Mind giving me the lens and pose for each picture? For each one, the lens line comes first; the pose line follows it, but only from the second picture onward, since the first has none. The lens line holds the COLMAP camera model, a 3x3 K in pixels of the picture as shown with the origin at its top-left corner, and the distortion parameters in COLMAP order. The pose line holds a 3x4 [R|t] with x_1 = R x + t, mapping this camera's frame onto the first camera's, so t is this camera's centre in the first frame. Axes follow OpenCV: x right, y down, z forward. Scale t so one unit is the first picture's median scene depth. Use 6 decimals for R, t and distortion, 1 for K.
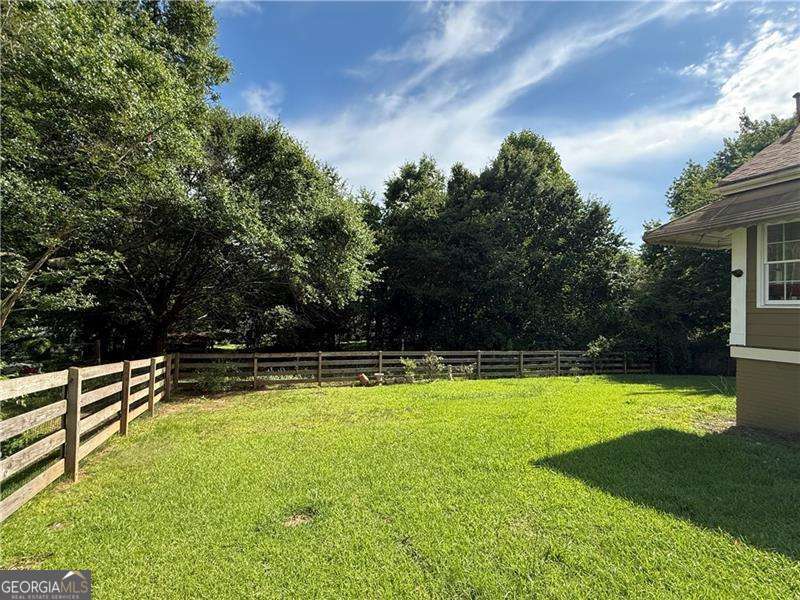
lens RADIAL K [[364.2, 0, 400.1], [0, 364.2, 302.6], [0, 0, 1]] dist [-0.002336, -0.000344]
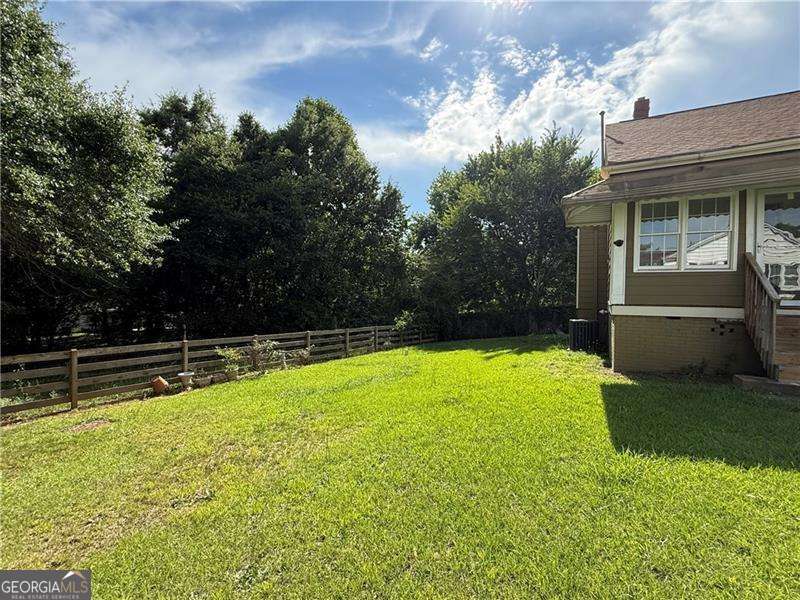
lens RADIAL K [[364.2, 0, 400.1], [0, 364.2, 302.6], [0, 0, 1]] dist [-0.002336, -0.000344]
pose [[0.796566, -0.020233, 0.604213, -0.143645], [-0.008024, 0.998998, 0.044032, 0.027175], [-0.604499, -0.039923, 0.795605, 0.204246]]
